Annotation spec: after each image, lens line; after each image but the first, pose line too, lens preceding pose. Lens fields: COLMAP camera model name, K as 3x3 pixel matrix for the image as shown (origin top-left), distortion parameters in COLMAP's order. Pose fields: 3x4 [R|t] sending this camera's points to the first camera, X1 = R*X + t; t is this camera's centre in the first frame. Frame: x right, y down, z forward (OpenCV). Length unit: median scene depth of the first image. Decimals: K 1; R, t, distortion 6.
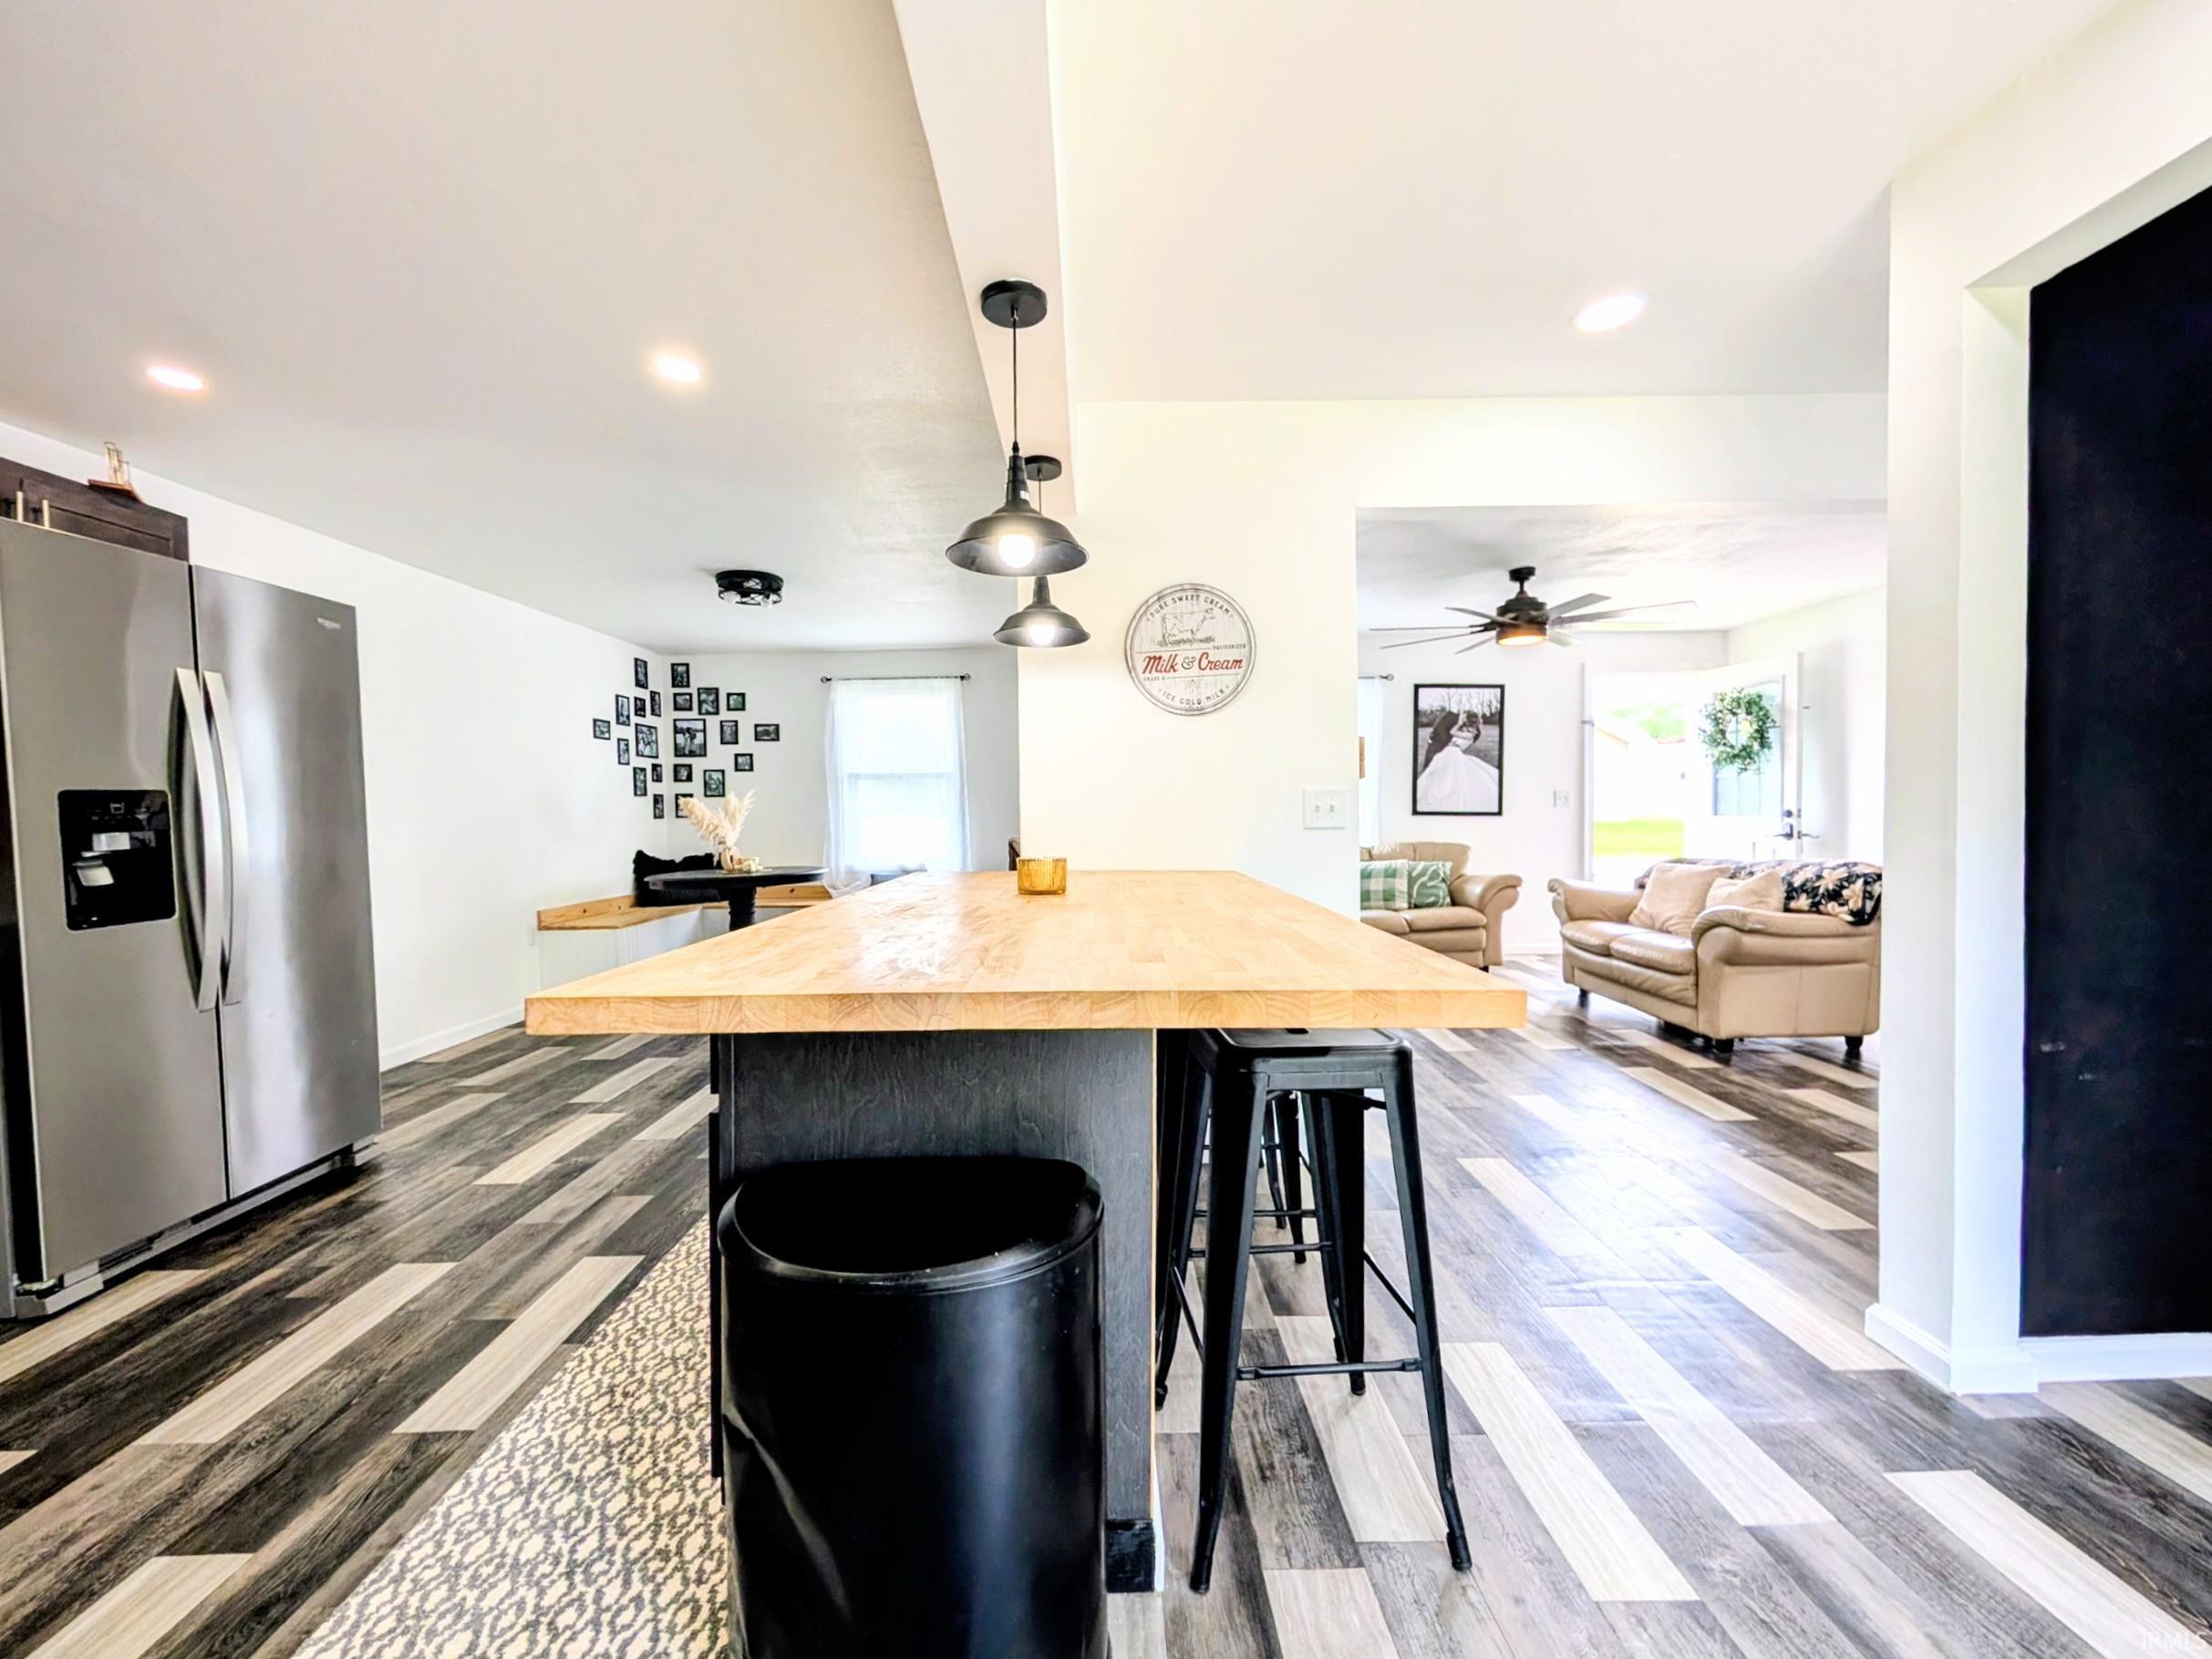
lens RADIAL K [[878.4, 0, 1103.1], [0, 878.4, 835.5], [0, 0, 1]] dist [0.001459, -0.000129]
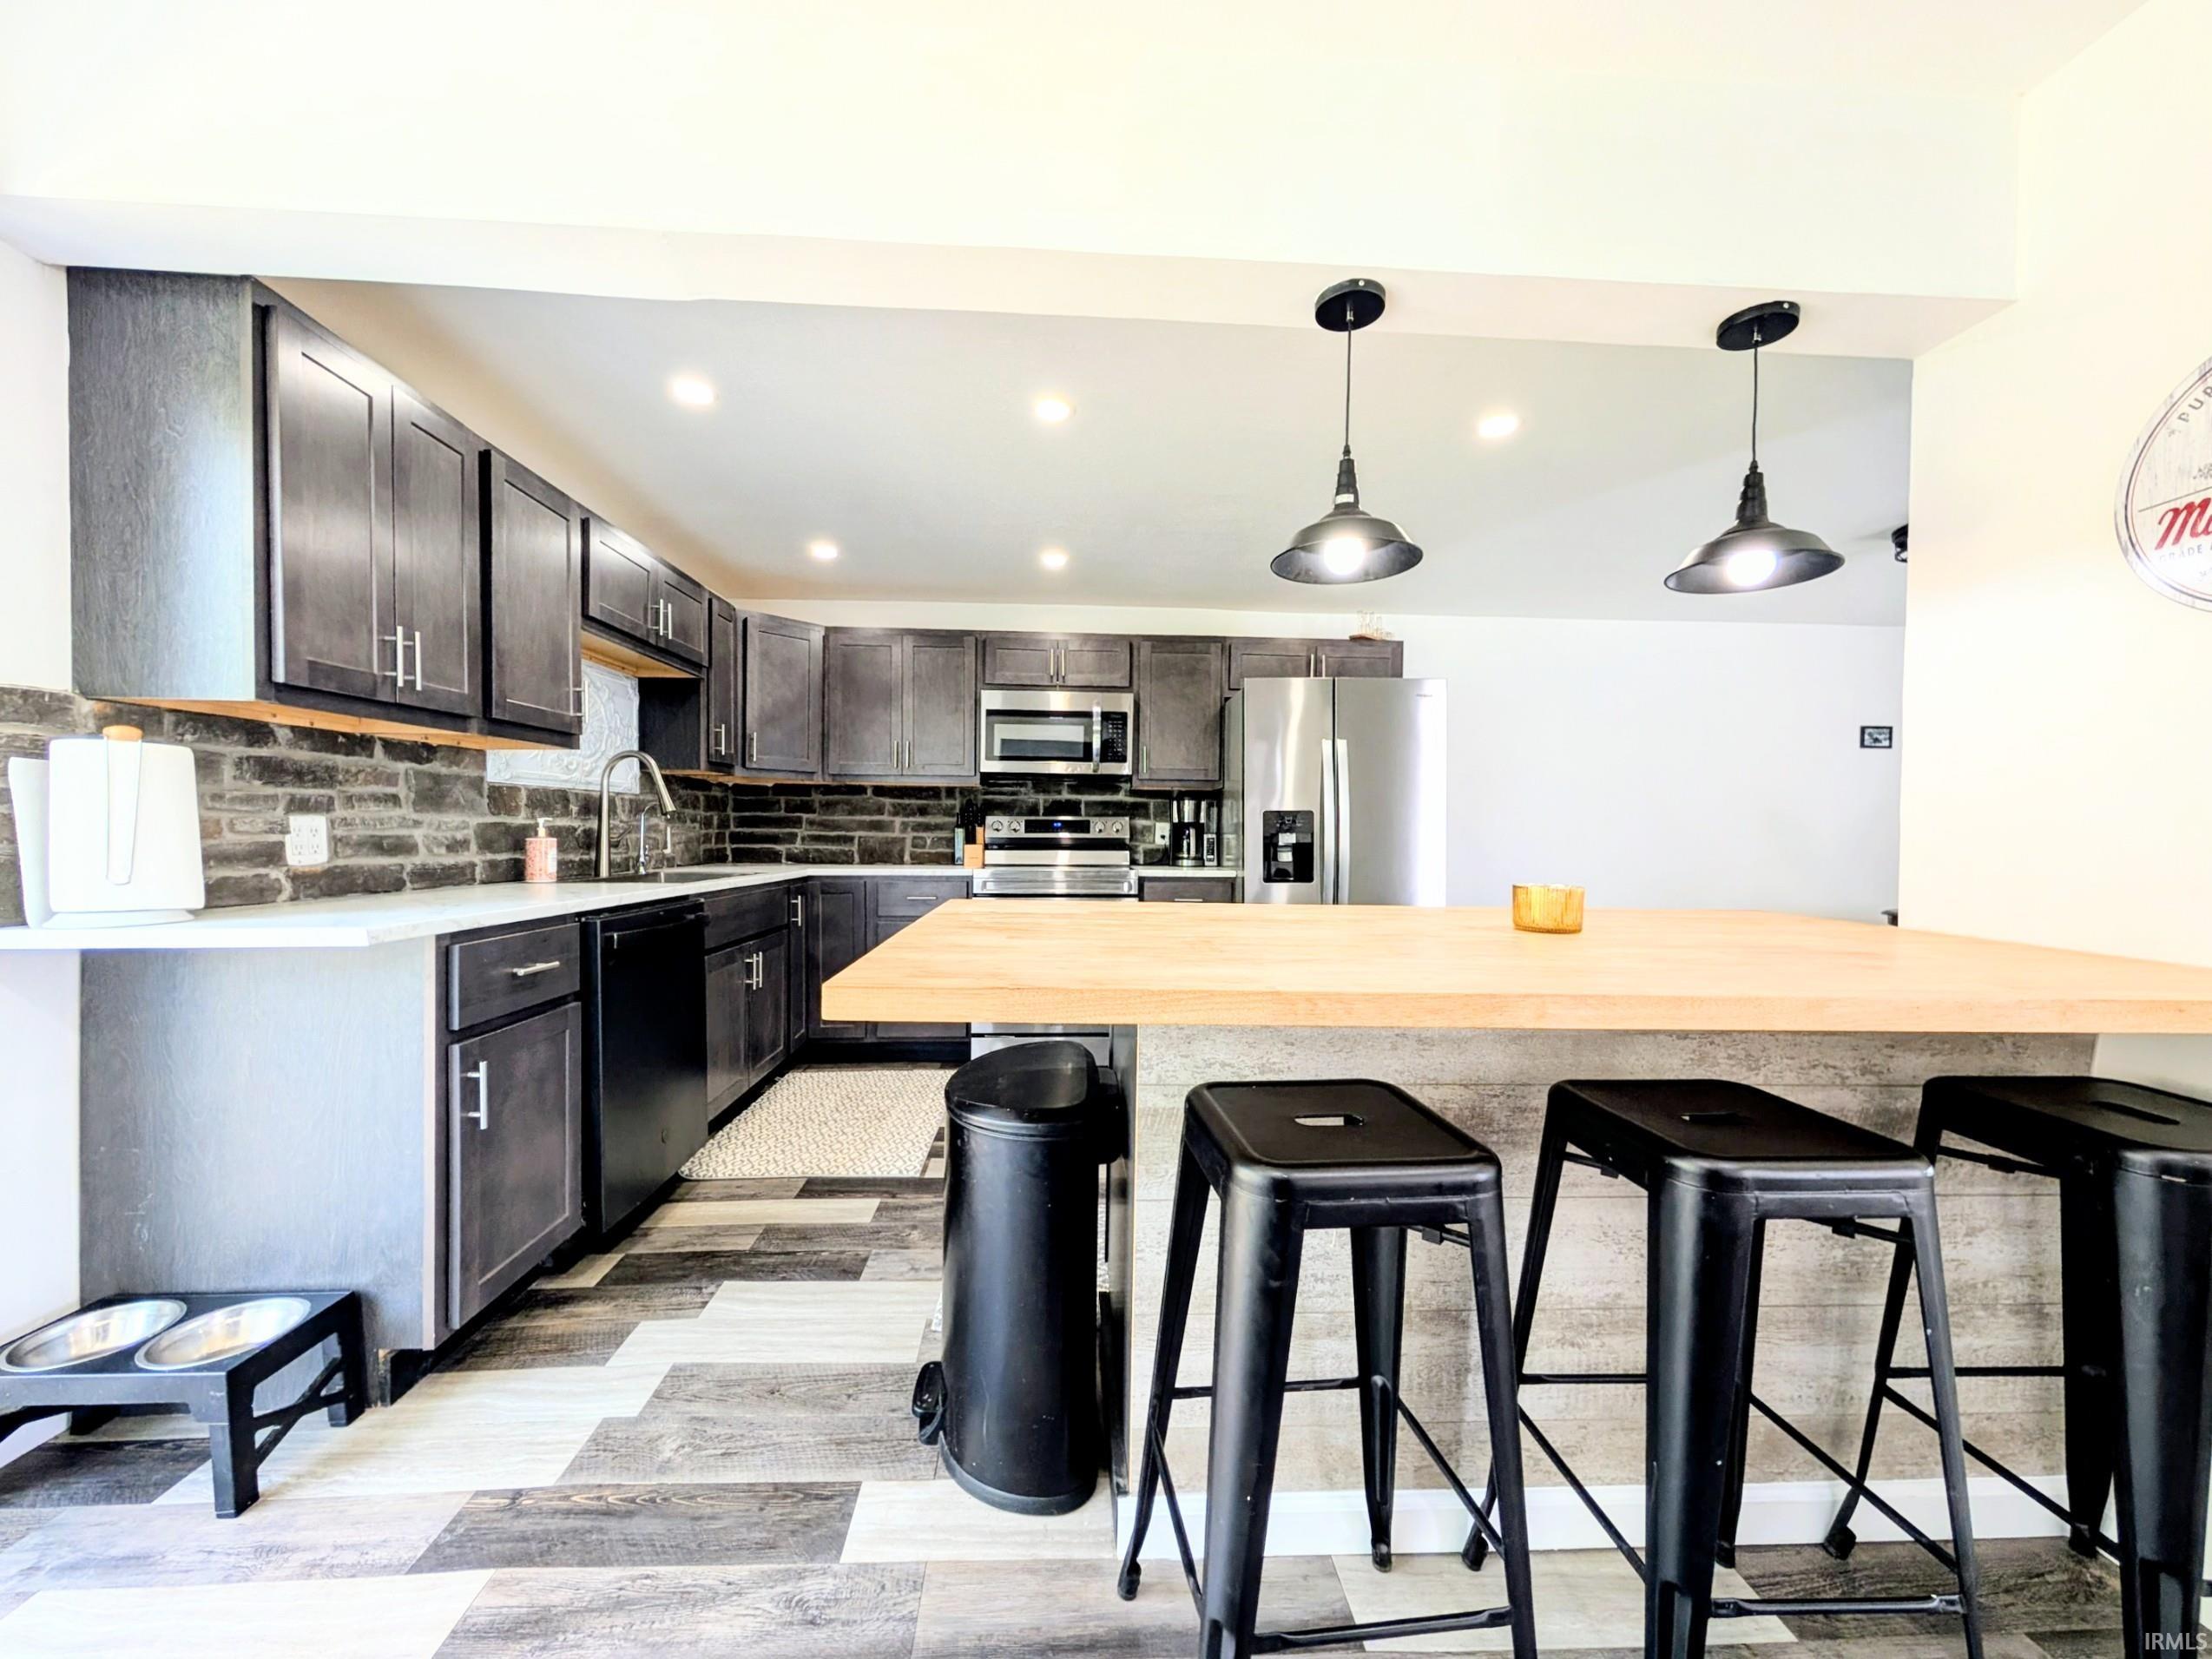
lens RADIAL K [[836.9, 0, 1103.0], [0, 836.9, 836.9], [0, 0, 1]] dist [0.001804, -0.000001]
pose [[0.039956, 0.022266, -0.998953, 0.286171], [-0.042478, 0.998886, 0.020566, -0.007311], [0.998298, 0.041612, 0.040858, 0.245763]]
